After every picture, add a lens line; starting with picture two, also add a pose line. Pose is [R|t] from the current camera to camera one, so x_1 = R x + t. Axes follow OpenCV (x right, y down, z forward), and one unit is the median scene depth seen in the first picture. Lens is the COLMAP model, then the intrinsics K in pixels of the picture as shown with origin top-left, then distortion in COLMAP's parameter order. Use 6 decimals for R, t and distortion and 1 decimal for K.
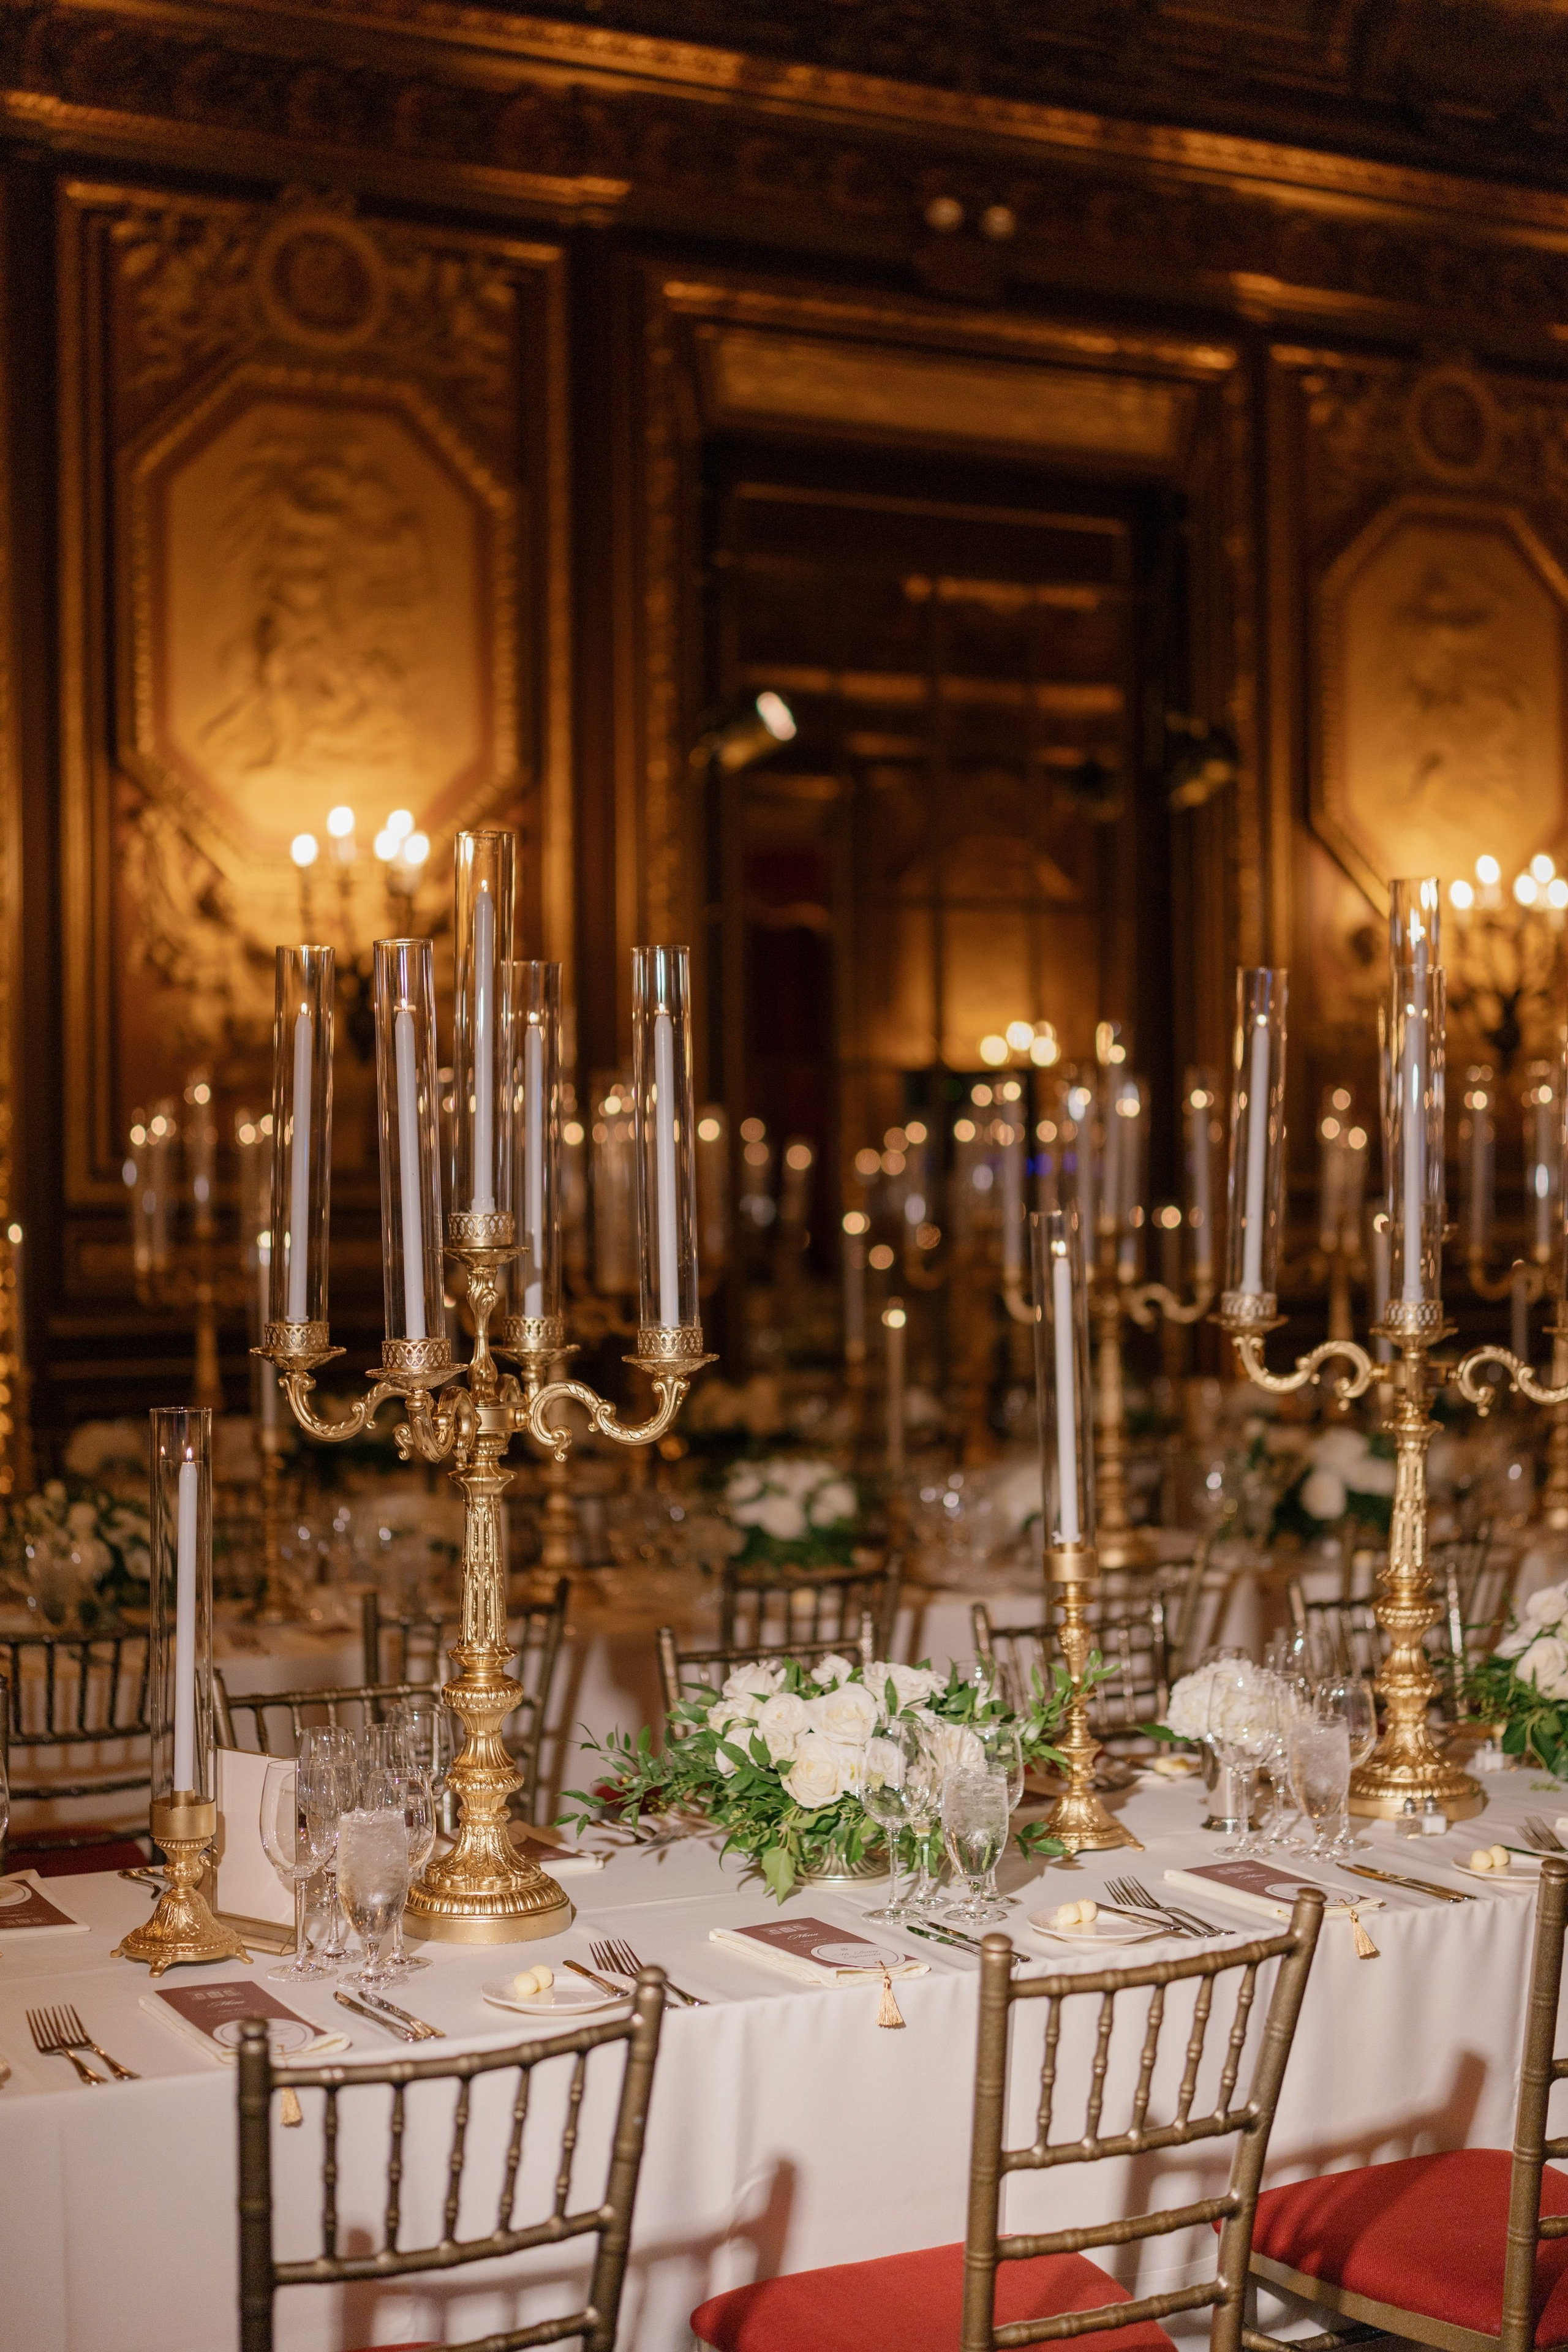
lens RADIAL K [[3290.4, 0, 786.6], [0, 3290.4, 1188.5], [0, 0, 1]] dist [-0.005500, -0.000800]
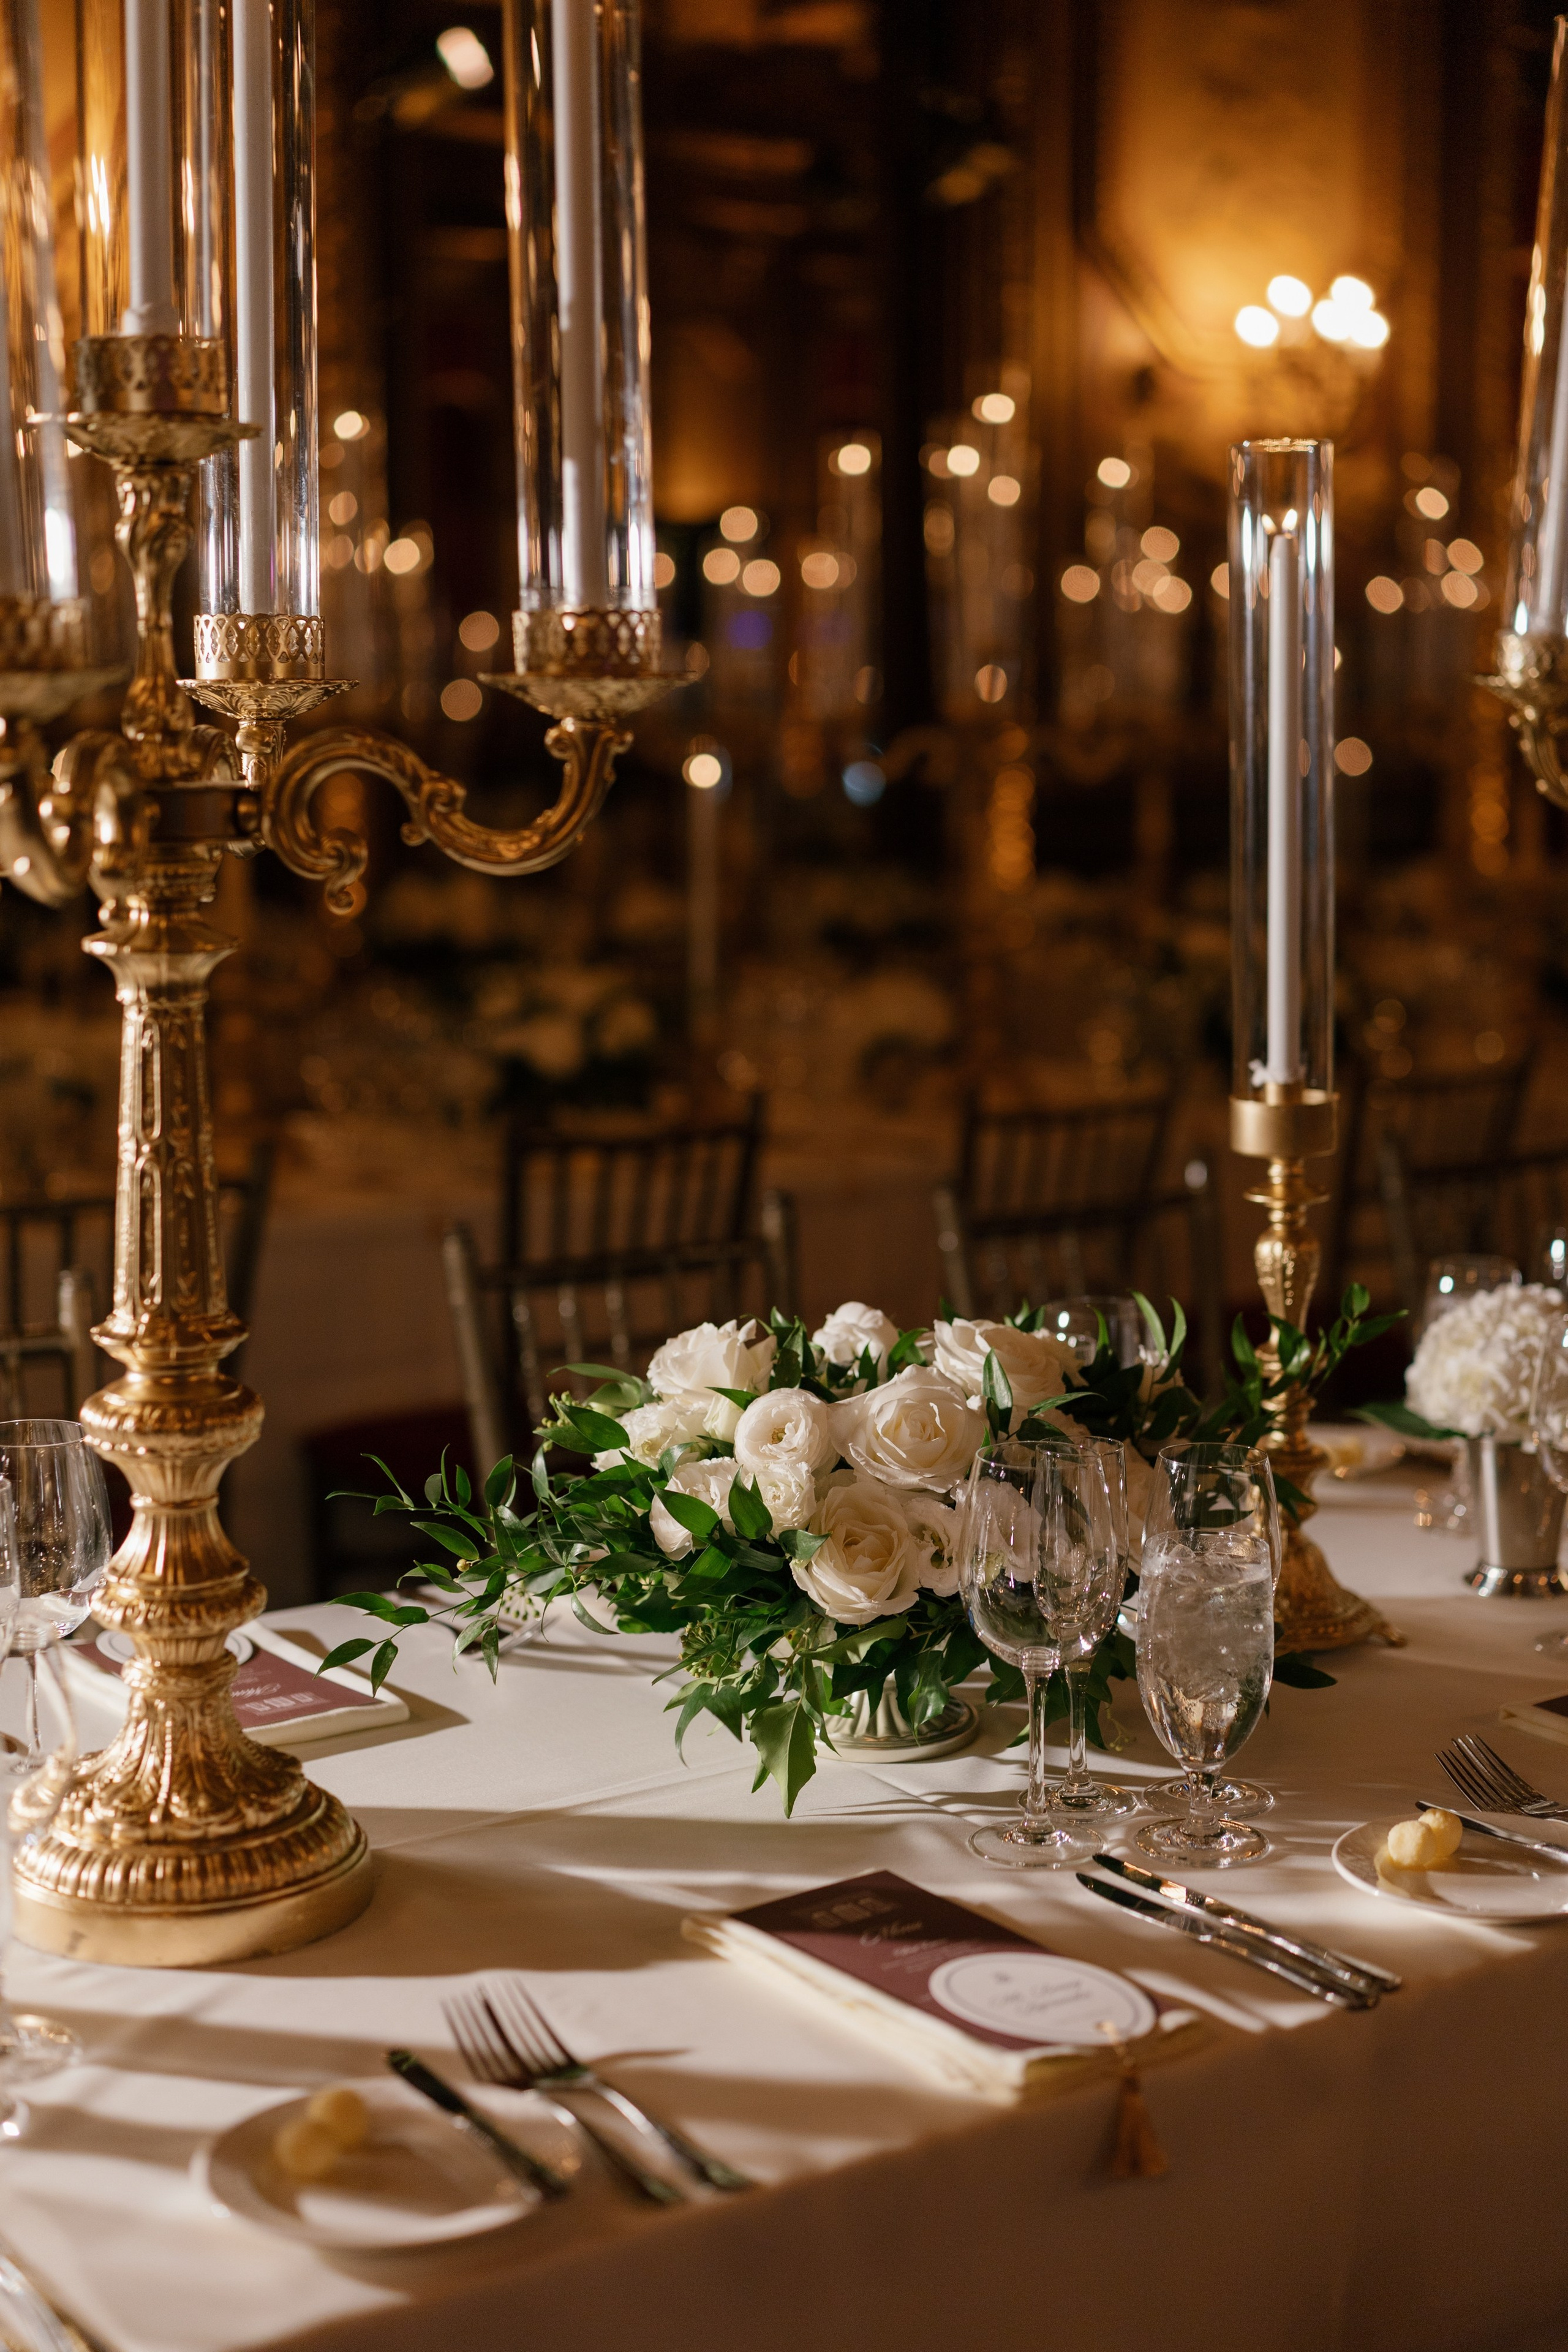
lens RADIAL K [[3290.4, 0, 786.6], [0, 3290.4, 1188.5], [0, 0, 1]] dist [-0.005500, -0.000800]
pose [[0.993589, -0.006130, 0.112889, -0.029841], [-0.009842, 0.990048, 0.140388, 0.028329], [-0.112626, -0.140599, 0.983640, 0.272102]]
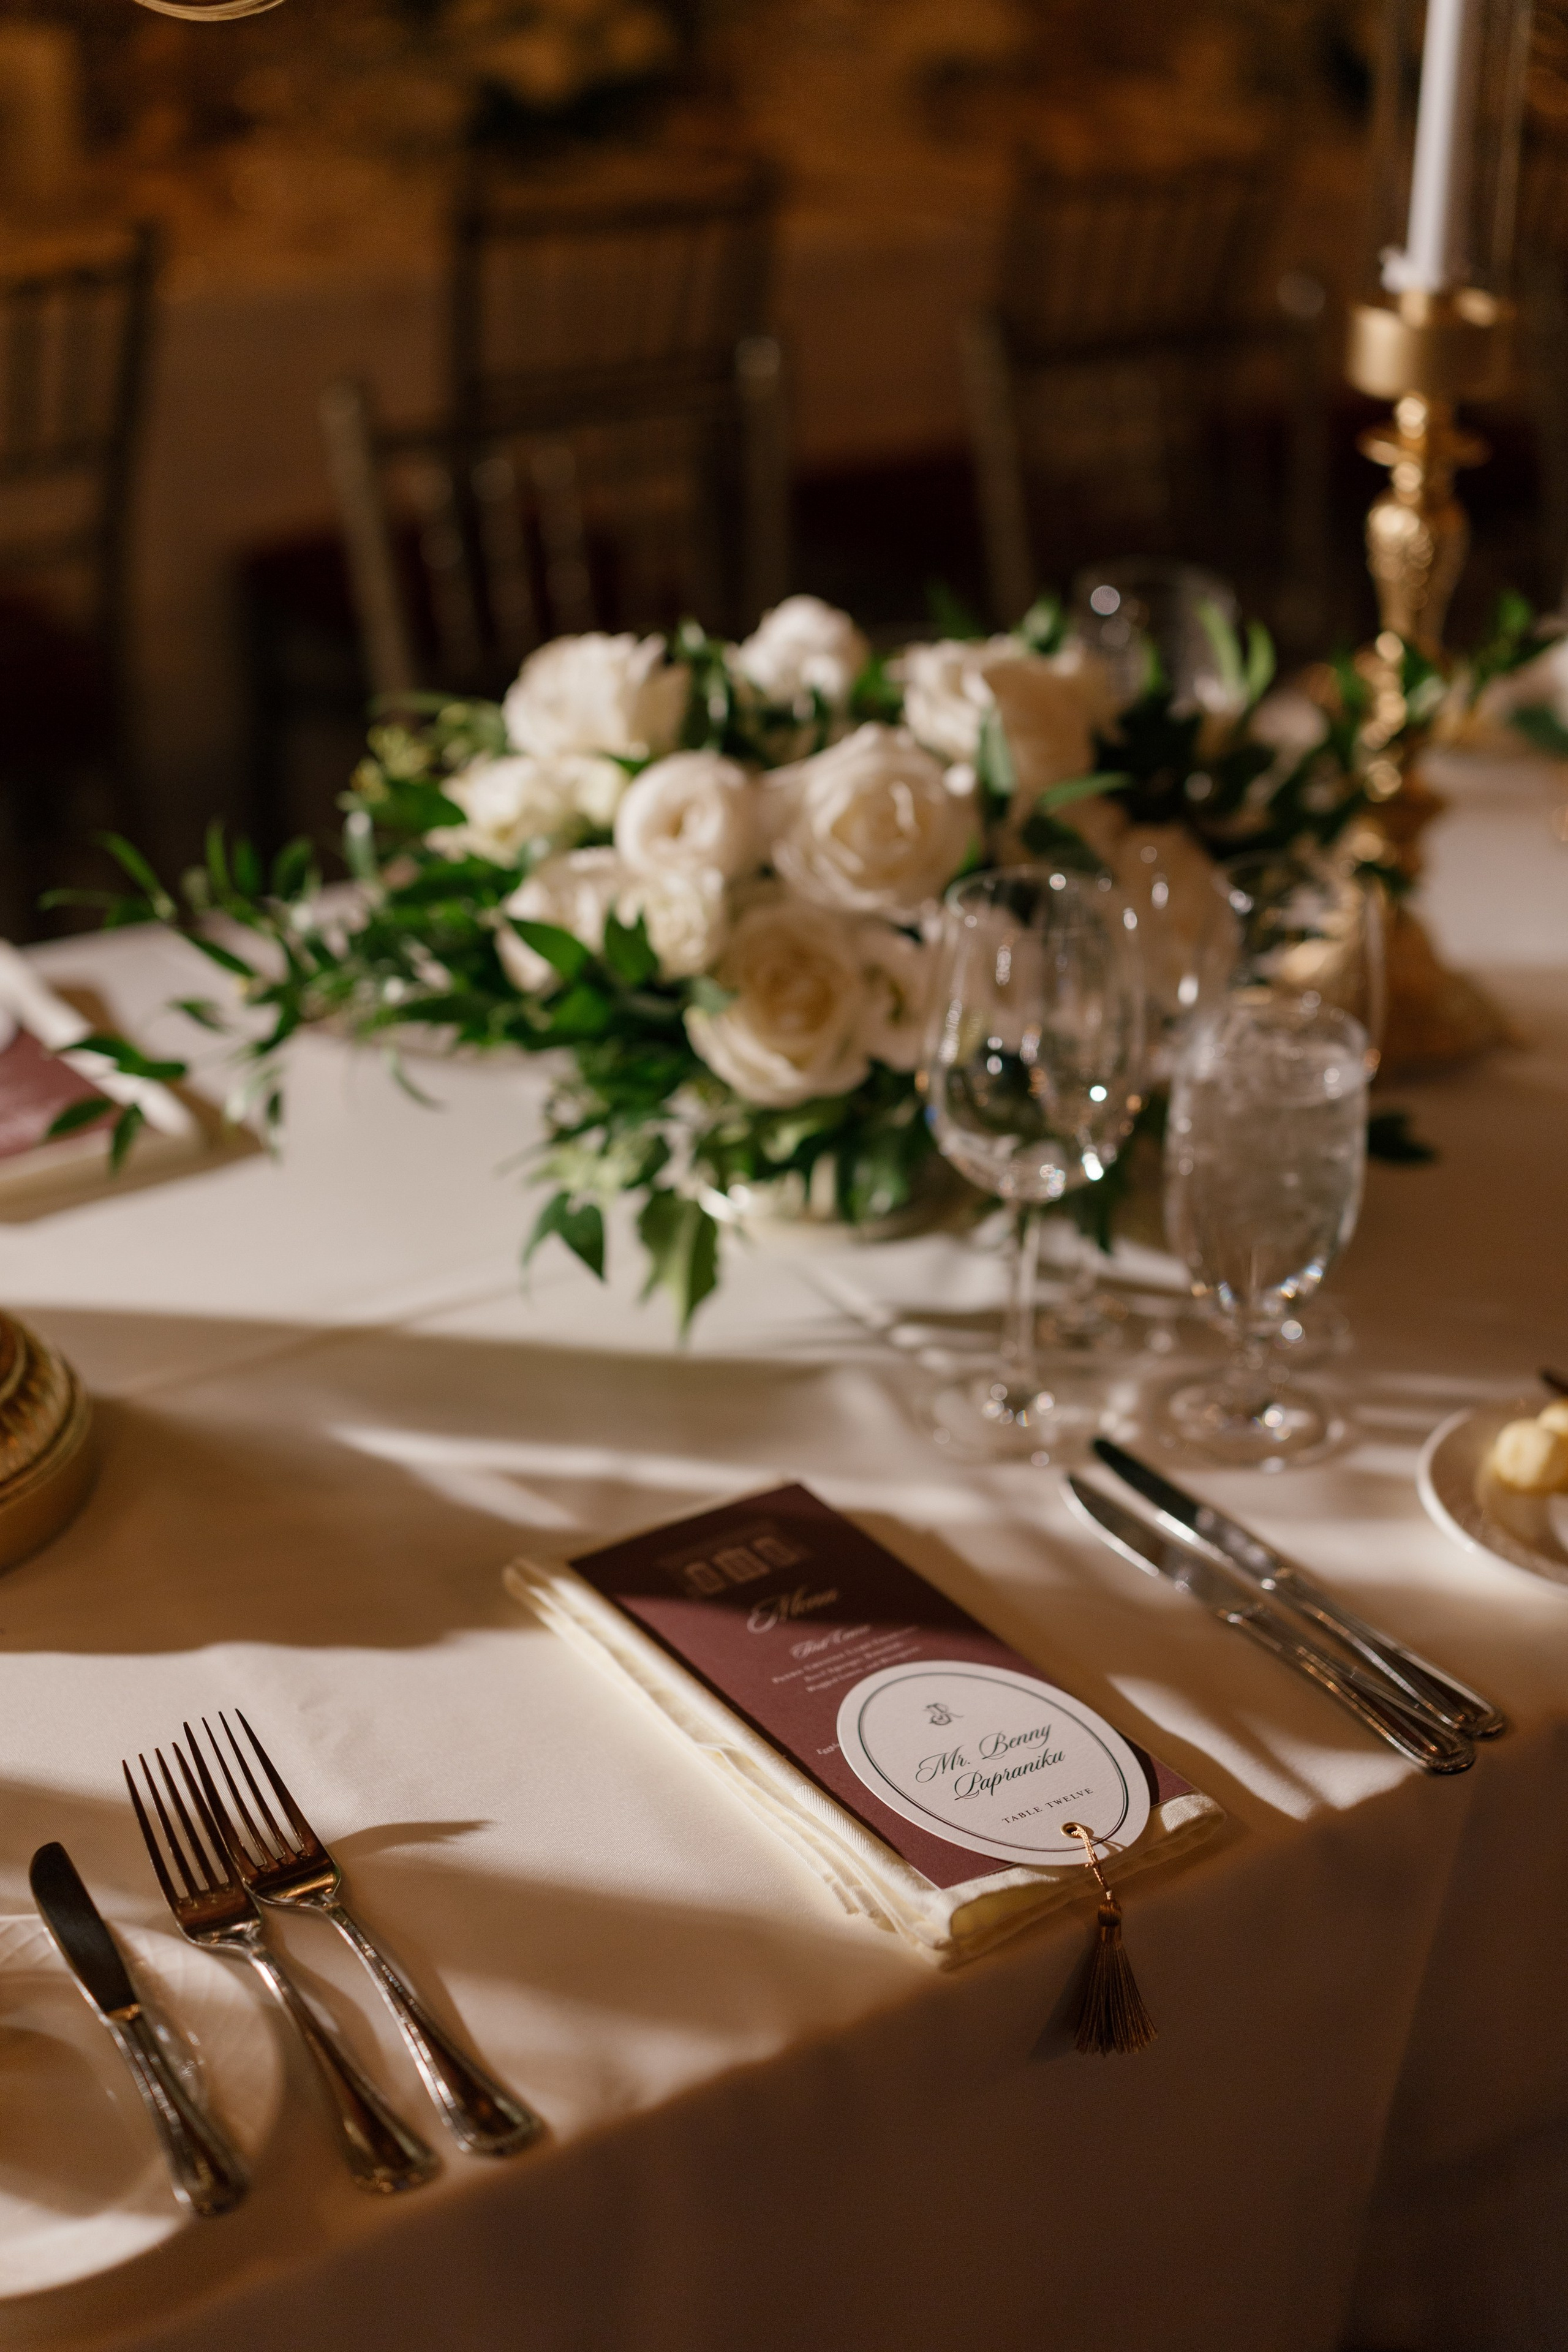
lens RADIAL K [[3290.4, 0, 786.6], [0, 3290.4, 1188.5], [0, 0, 1]] dist [-0.005500, -0.000800]
pose [[0.995946, -0.011474, 0.089219, -0.011744], [-0.028527, 0.900347, 0.434238, 0.022339], [-0.085310, -0.435022, 0.896369, 0.351991]]
